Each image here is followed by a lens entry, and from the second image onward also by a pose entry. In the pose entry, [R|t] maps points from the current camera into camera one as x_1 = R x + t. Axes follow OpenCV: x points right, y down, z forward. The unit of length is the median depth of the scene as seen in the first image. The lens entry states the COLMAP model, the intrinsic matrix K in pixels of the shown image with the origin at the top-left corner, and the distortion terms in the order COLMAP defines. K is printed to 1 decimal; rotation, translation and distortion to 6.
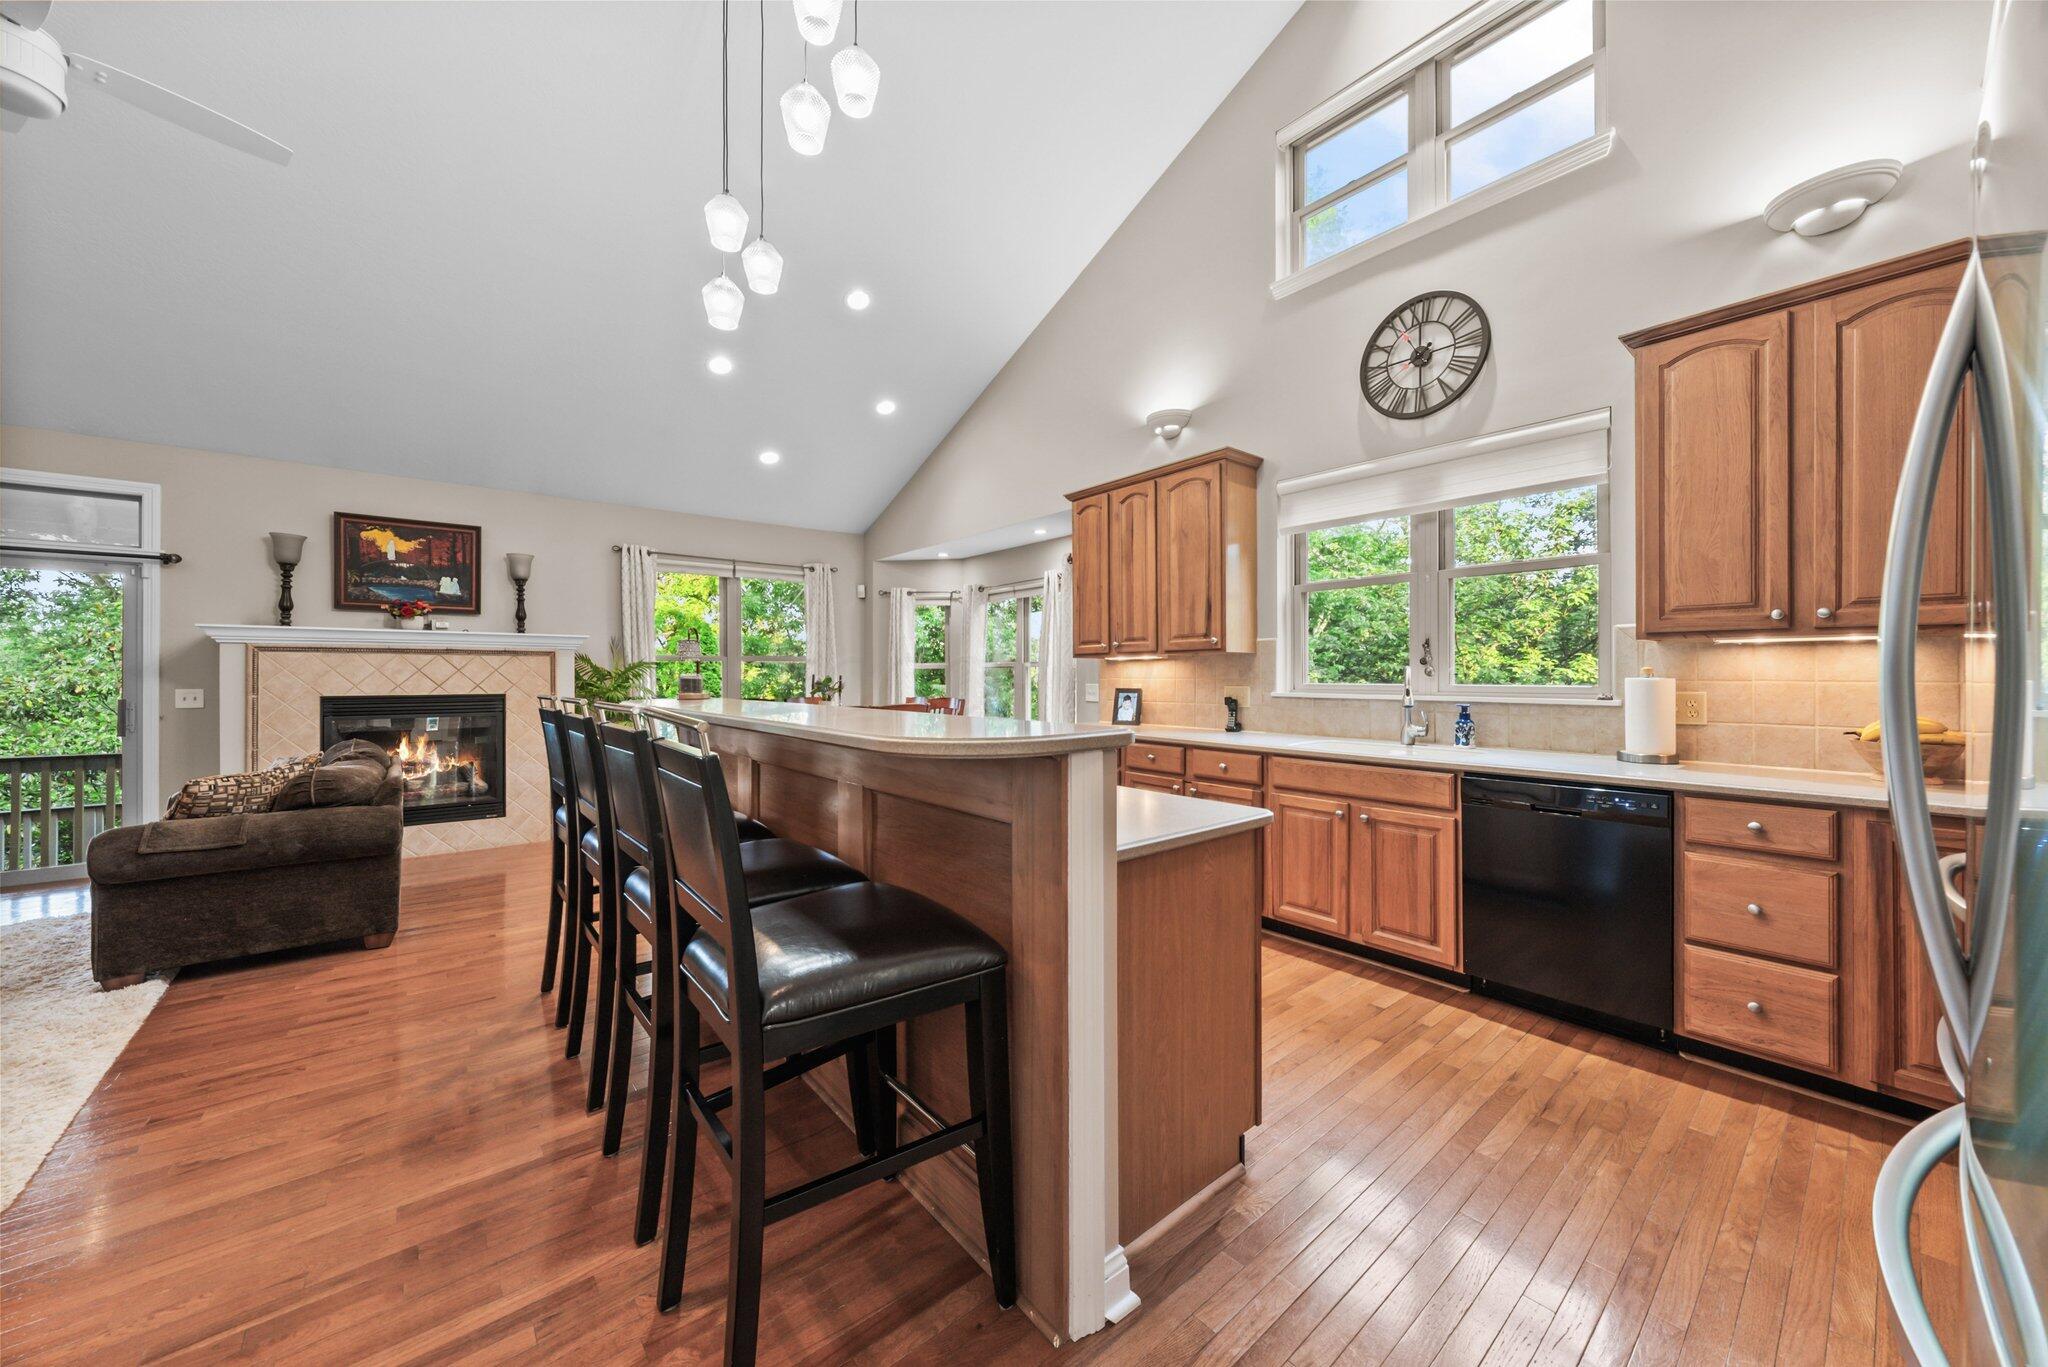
lens RADIAL K [[740.1, 0, 1042.6], [0, 740.1, 670.7], [0, 0, 1]] dist [-0.001004, -0.000203]
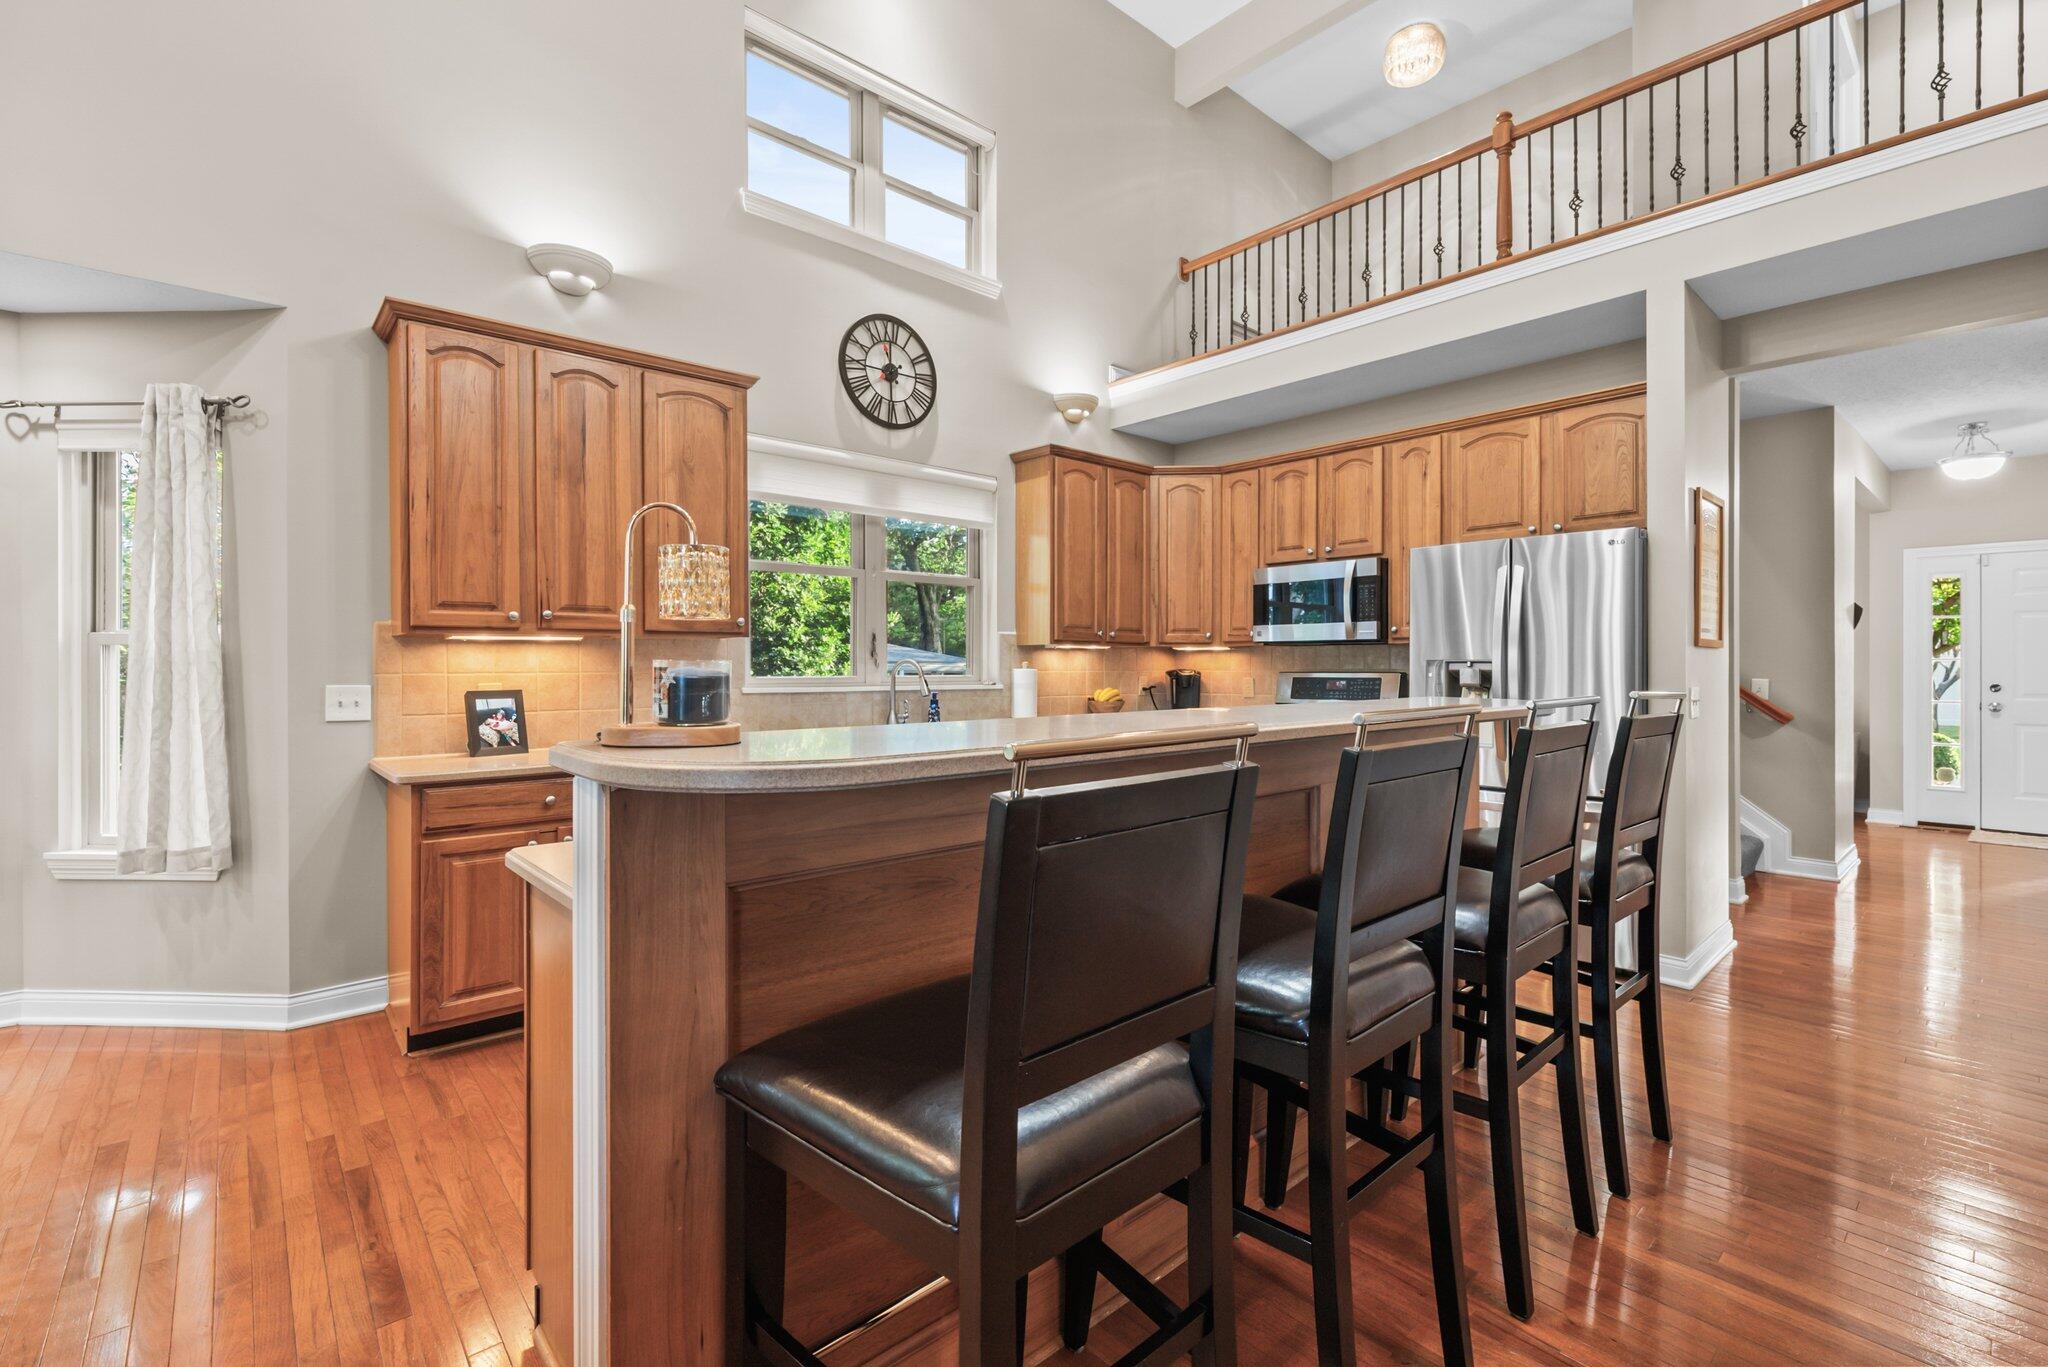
lens RADIAL K [[922.0, 0, 1043.8], [0, 922.0, 663.1], [0, 0, 1]] dist [0.001022, -0.000216]
pose [[-0.040725, 0.008438, 0.999135, -0.615651], [-0.001511, 0.999963, -0.008507, 0.008002], [-0.999169, -0.001856, -0.040710, 0.610014]]
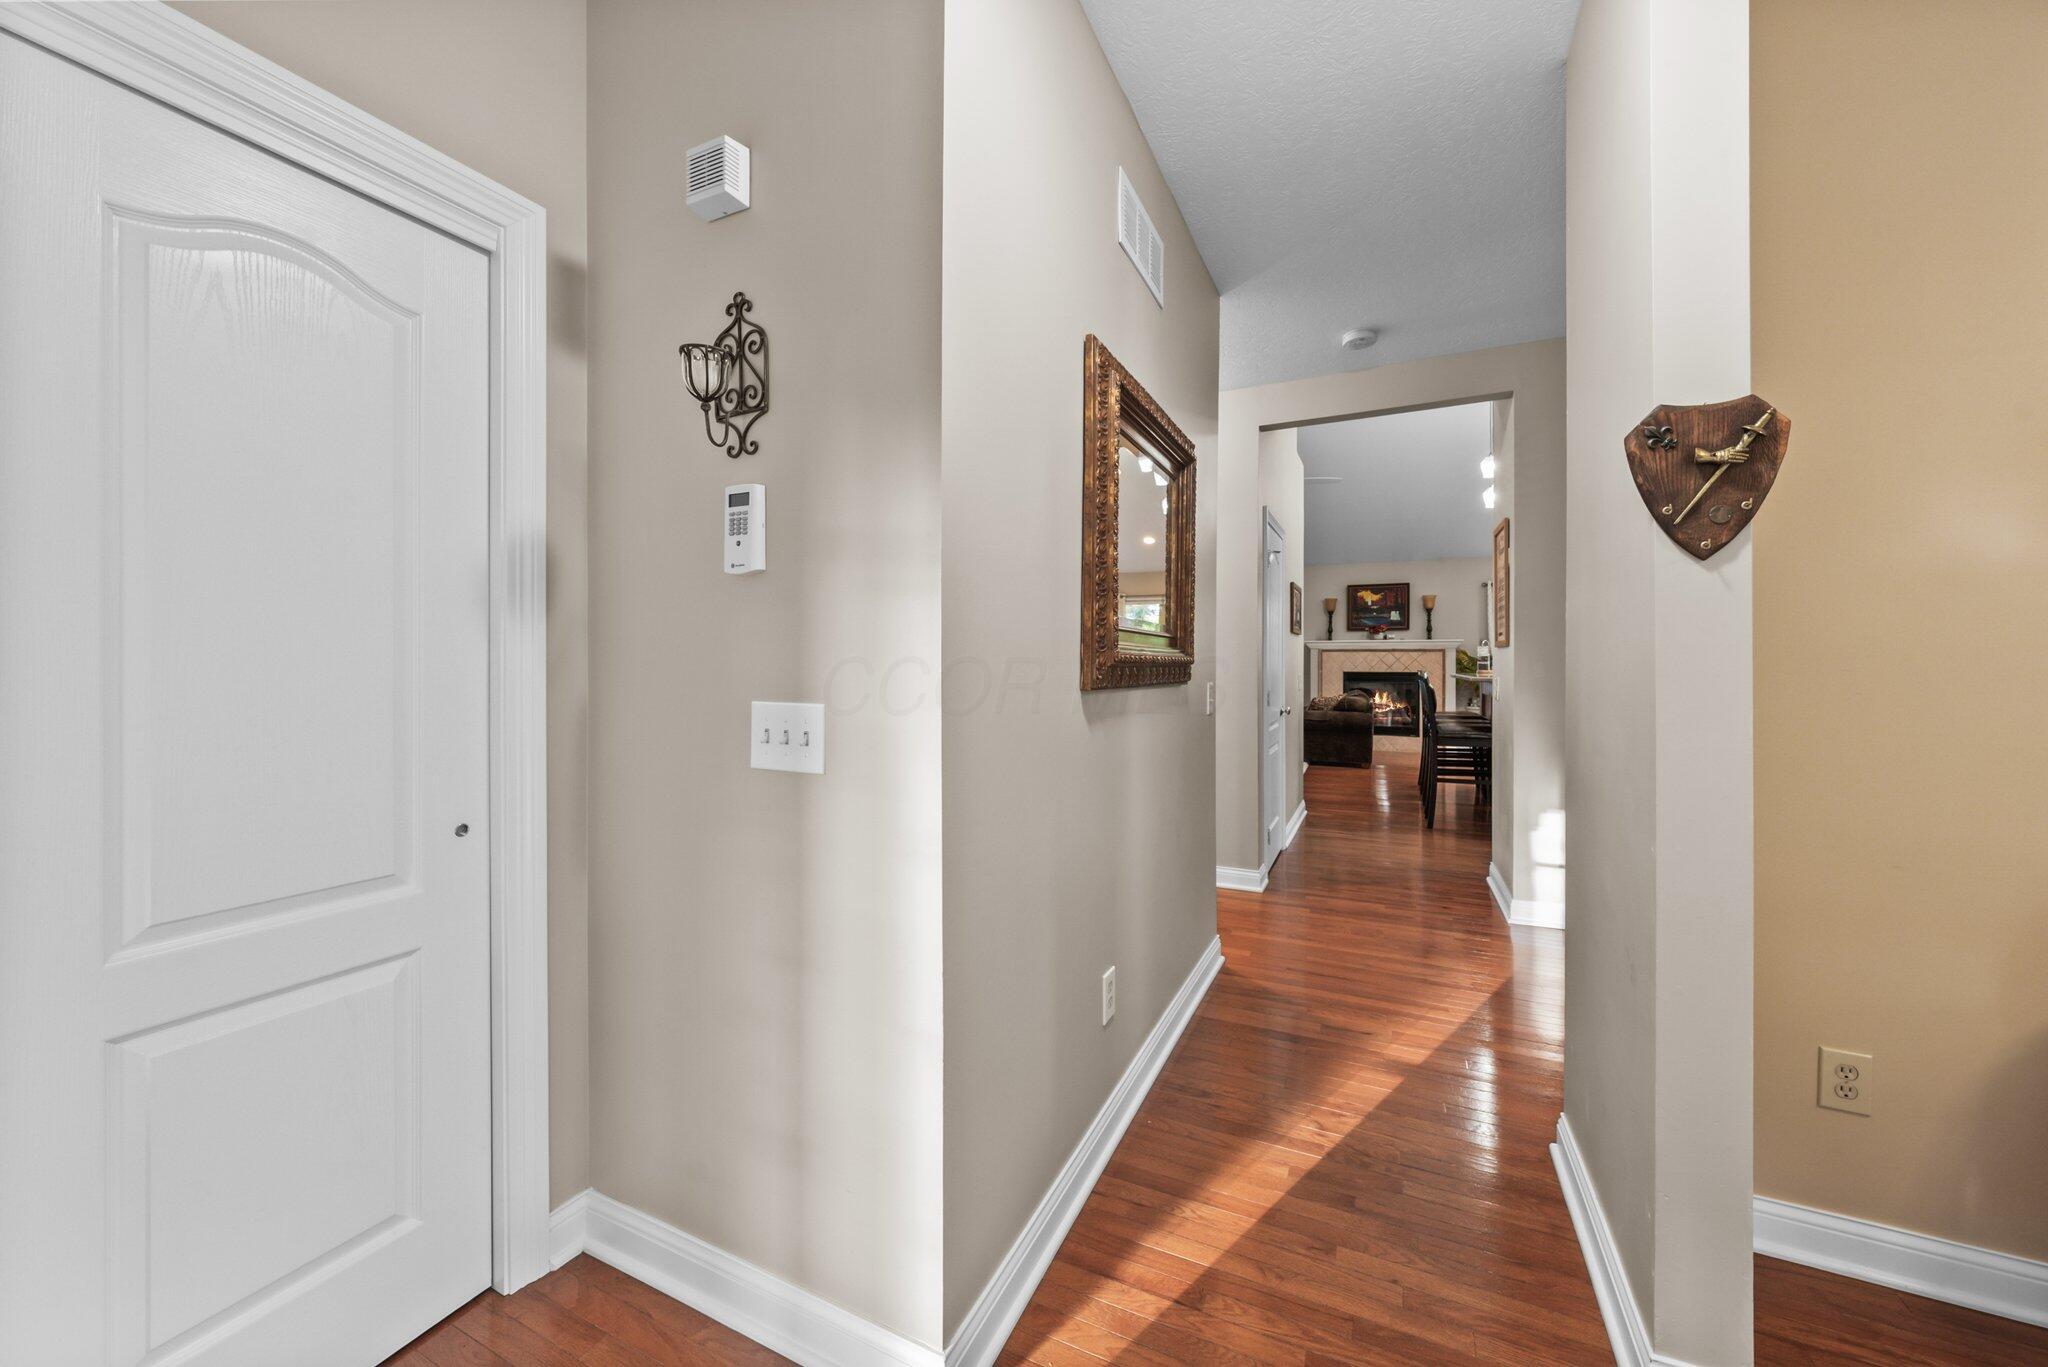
lens RADIAL K [[740.1, 0, 1035.1], [0, 740.1, 666.7], [0, 0, 1]] dist [-0.001004, -0.000203]
pose [[0.415404, 0.000131, -0.909637, 0.647147], [0.001104, 0.999999, 0.000649, 0.017445], [0.909637, -0.001274, 0.415403, -0.751539]]
